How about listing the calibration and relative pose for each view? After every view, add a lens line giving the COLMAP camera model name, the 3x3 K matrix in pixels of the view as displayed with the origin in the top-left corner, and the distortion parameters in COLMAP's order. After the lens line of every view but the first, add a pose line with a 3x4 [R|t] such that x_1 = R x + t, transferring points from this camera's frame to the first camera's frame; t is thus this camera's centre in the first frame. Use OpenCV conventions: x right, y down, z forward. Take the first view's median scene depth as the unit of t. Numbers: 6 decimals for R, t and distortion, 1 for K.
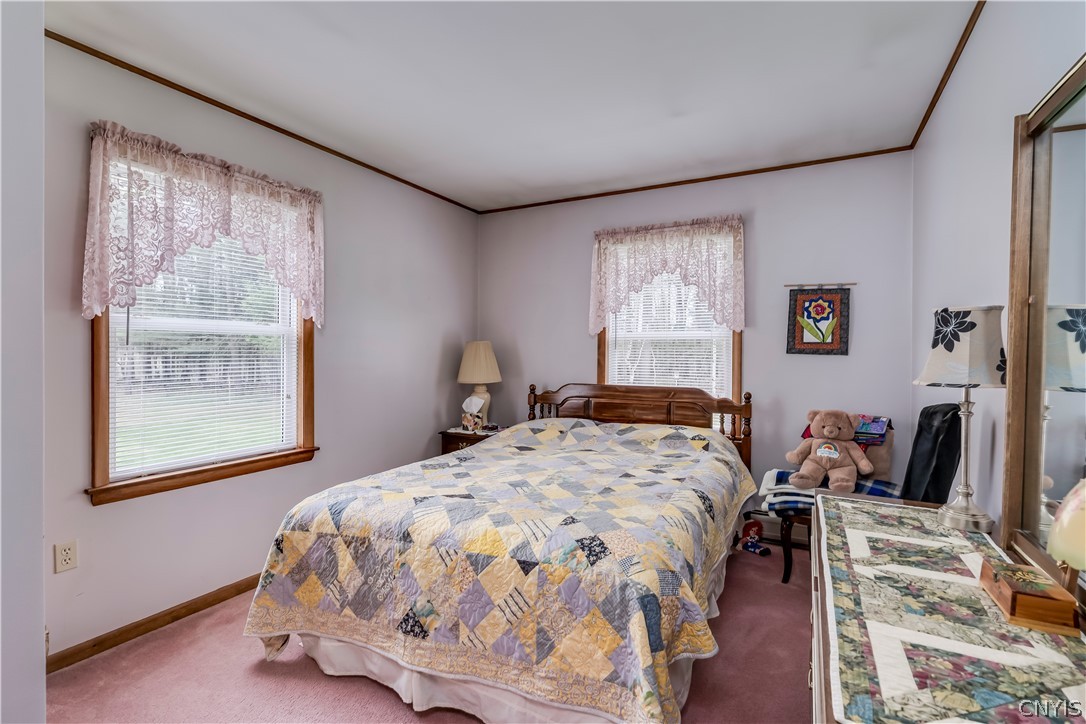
lens RADIAL K [[490.5, 0, 542.3], [0, 490.5, 356.9], [0, 0, 1]] dist [-0.000412, 0.000044]
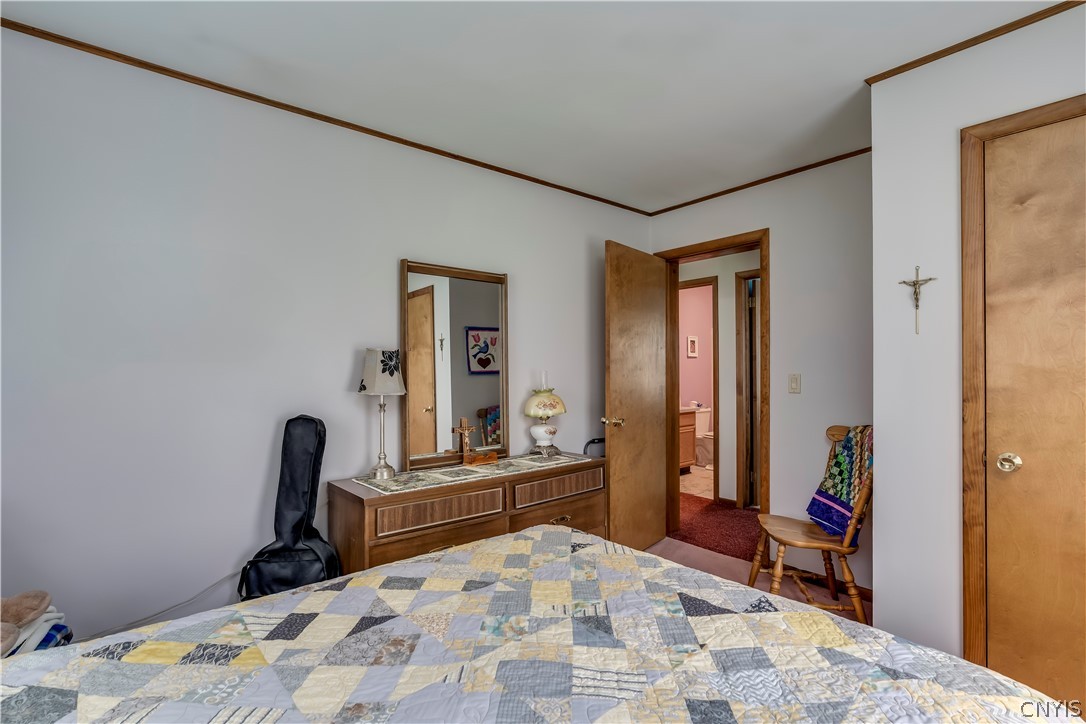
lens RADIAL K [[516.3, 0, 528.1], [0, 516.3, 364.5], [0, 0, 1]] dist [-0.000227, 0.000340]
pose [[-0.913976, 0.004975, 0.405739, -0.228824], [0.004272, 0.999987, -0.002639, -0.030100], [-0.405747, -0.000678, -0.913985, 1.654128]]
